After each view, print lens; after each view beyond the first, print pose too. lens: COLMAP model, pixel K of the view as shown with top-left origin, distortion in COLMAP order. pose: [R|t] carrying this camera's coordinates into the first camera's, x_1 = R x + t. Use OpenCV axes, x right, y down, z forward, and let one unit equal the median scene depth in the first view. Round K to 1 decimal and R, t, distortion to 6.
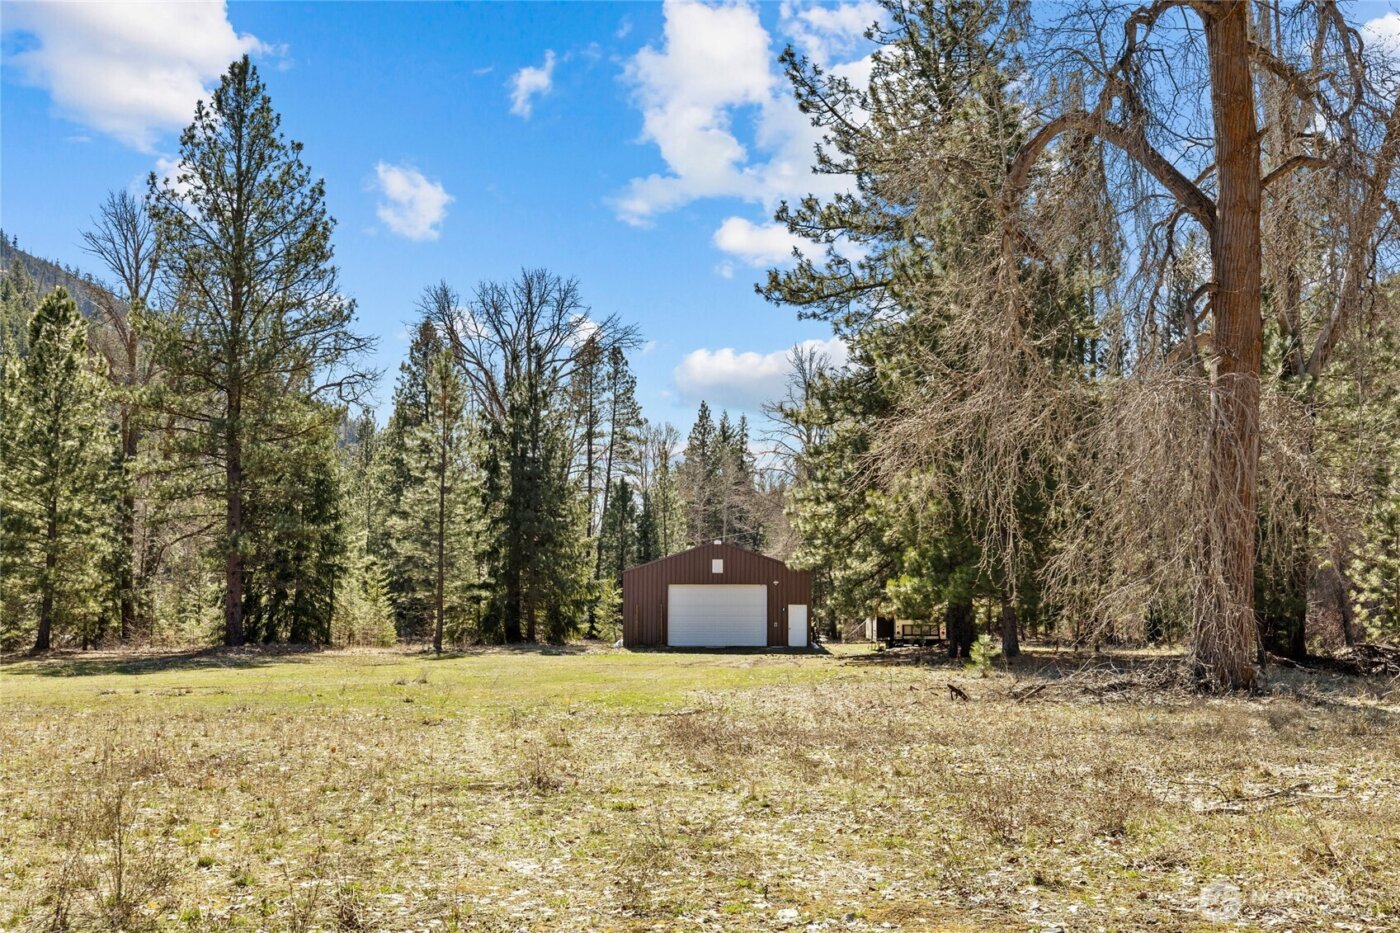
lens RADIAL K [[1411.4, 0, 699.9], [0, 1411.4, 463.0], [0, 0, 1]] dist [0.004250, 0.000000]
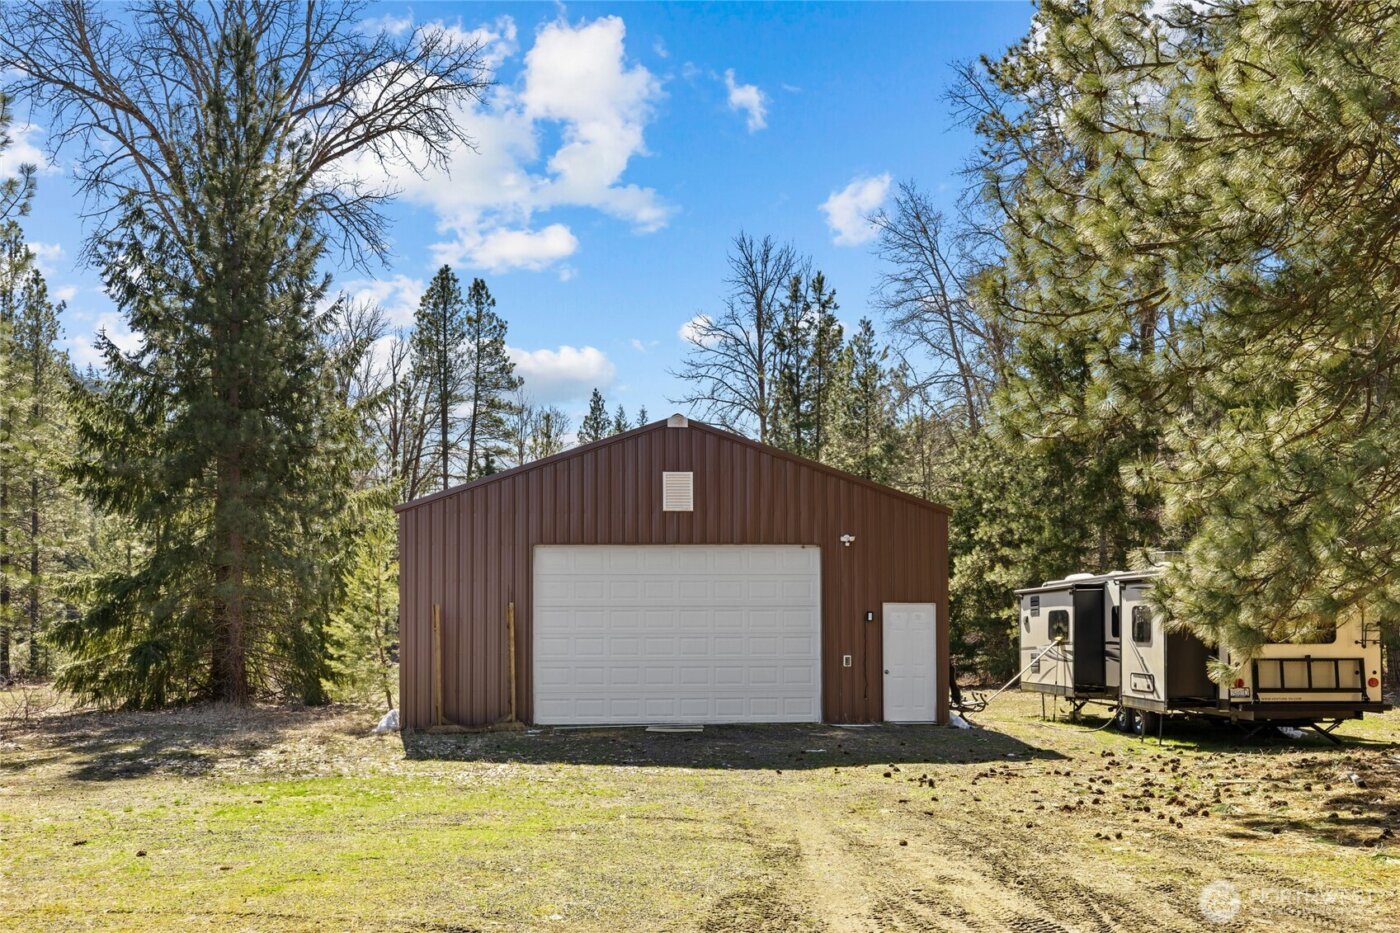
lens RADIAL K [[1411.4, 0, 701.7], [0, 1411.4, 470.9], [0, 0, 1]] dist [0.004250, 0.000000]
pose [[0.996784, -0.003968, 0.080034, -0.003505], [0.005280, 0.999855, -0.016194, 0.029221], [-0.079958, 0.016564, 0.996661, 0.263326]]
